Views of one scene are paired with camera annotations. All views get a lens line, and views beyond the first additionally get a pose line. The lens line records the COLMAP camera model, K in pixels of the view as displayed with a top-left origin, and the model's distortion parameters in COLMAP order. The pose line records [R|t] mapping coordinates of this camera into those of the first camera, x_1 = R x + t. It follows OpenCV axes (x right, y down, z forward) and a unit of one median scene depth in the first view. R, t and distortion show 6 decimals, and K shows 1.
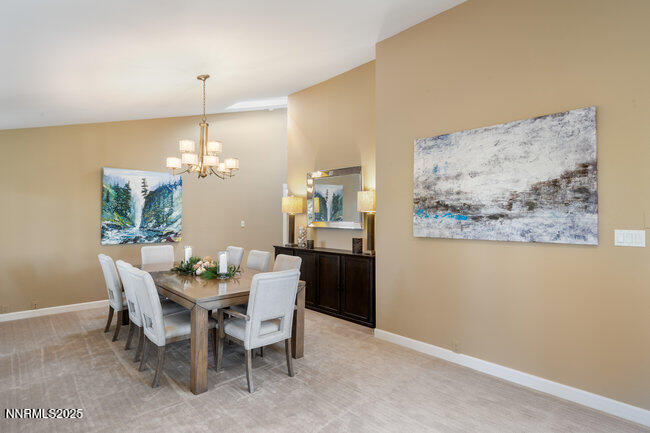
lens RADIAL K [[344.0, 0, 324.8], [0, 344.0, 216.3], [0, 0, 1]] dist [-0.006939, -0.000444]
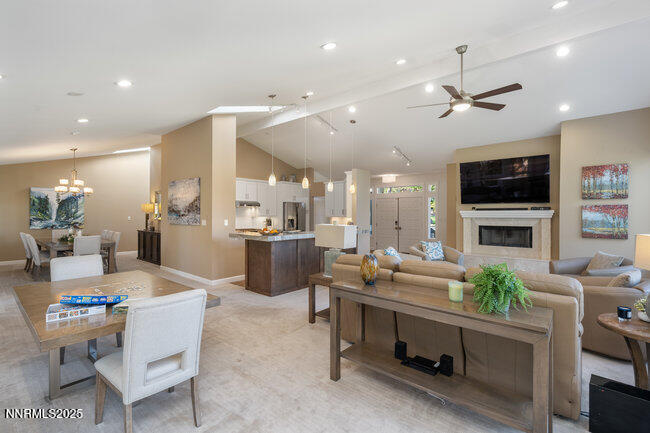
lens RADIAL K [[294.7, 0, 326.3], [0, 294.7, 215.1], [0, 0, 1]] dist [0.001538, -0.000429]
pose [[0.992604, 0.003950, 0.121330, 0.698568], [-0.005002, 0.999952, 0.008366, -0.012575], [-0.121291, -0.008911, 0.992577, -0.723547]]
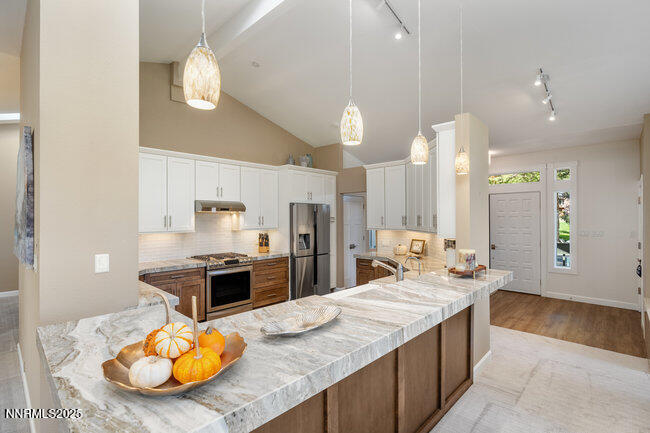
lens RADIAL K [[312.7, 0, 325.1], [0, 312.7, 215.9], [0, 0, 1]] dist [-0.002793, 0.000477]
pose [[0.998146, -0.002903, 0.060789, 0.708561], [0.002922, 0.999996, -0.000229, -0.031328], [-0.060788, 0.000406, 0.998151, 0.022301]]
